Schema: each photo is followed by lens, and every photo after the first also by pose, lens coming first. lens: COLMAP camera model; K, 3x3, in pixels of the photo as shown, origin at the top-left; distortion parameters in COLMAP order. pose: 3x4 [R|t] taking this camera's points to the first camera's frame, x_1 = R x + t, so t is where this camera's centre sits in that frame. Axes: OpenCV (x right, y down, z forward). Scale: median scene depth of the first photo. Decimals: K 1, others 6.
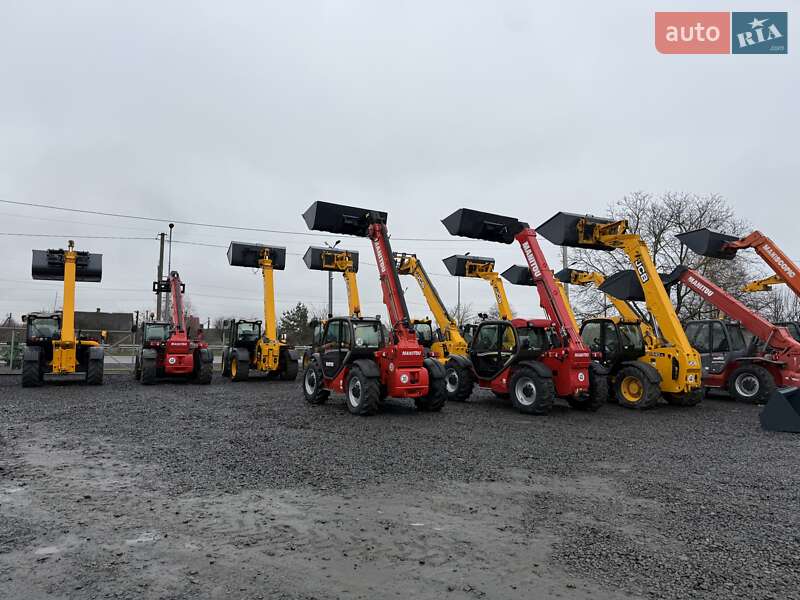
lens RADIAL K [[532.0, 0, 402.6], [0, 532.0, 299.7], [0, 0, 1]] dist [0.009087, -0.004071]
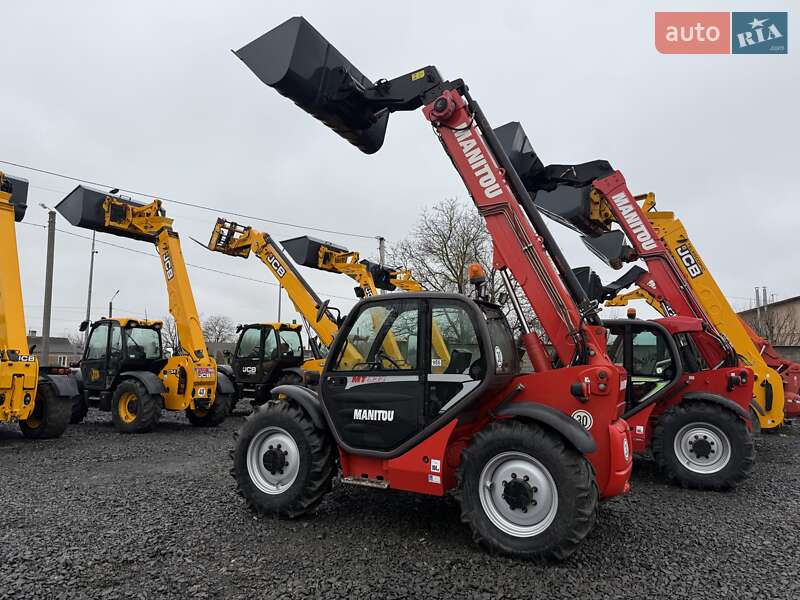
lens RADIAL K [[549.2, 0, 402.0], [0, 549.2, 301.8], [0, 0, 1]] dist [0.068149, -0.118736]
pose [[0.861696, 0.054254, 0.504515, -0.181709], [-0.040108, 0.998439, -0.038867, 0.030957], [-0.505837, 0.013256, 0.862527, 0.366460]]
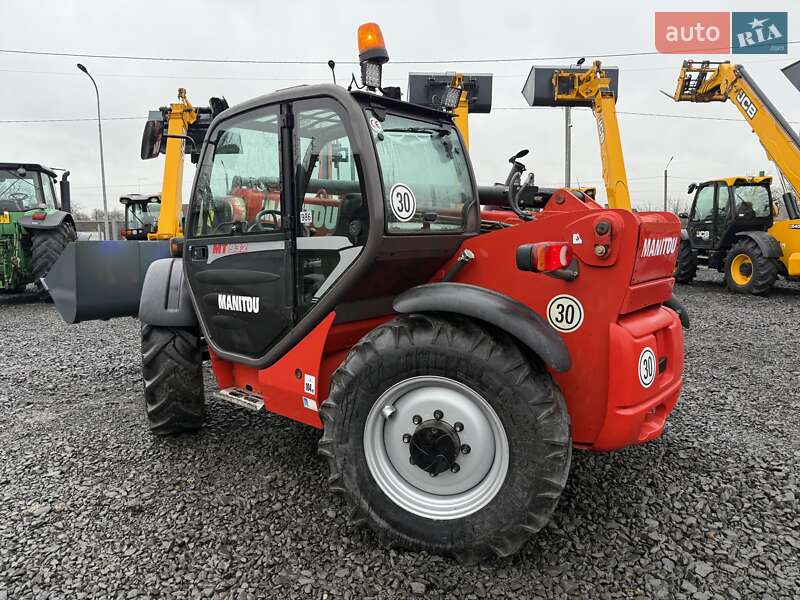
lens RADIAL K [[558.1, 0, 405.4], [0, 558.1, 307.2], [0, 0, 1]] dist [-0.004740, -0.004604]
pose [[0.912441, 0.027413, -0.408289, -0.045313], [0.058085, 0.978974, 0.195538, 0.035939], [0.405064, -0.202133, 0.891664, 0.358989]]
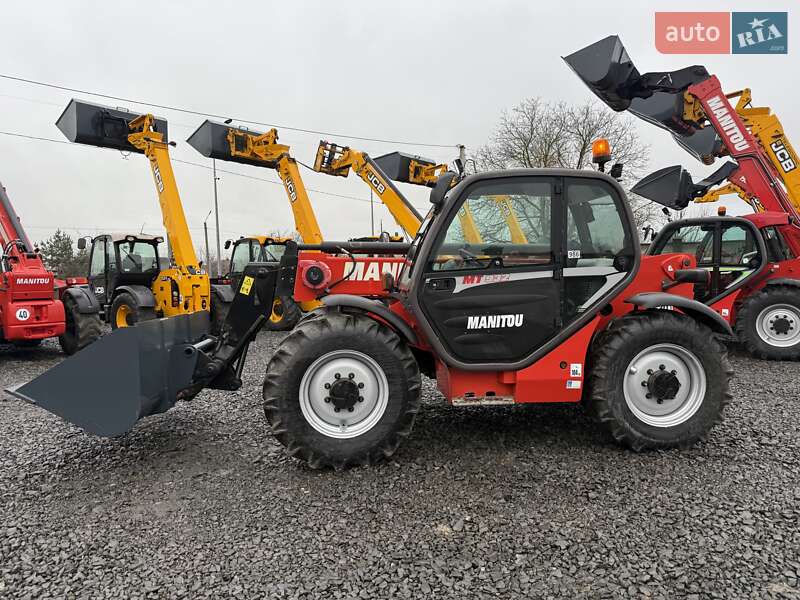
lens RADIAL K [[544.2, 0, 401.5], [0, 544.2, 300.8], [0, 0, 1]] dist [0.126435, -0.219278]
pose [[0.920152, -0.054819, 0.387705, -0.243613], [0.005620, 0.991898, 0.126911, 0.030907], [-0.391521, -0.114599, 0.913005, 0.319073]]
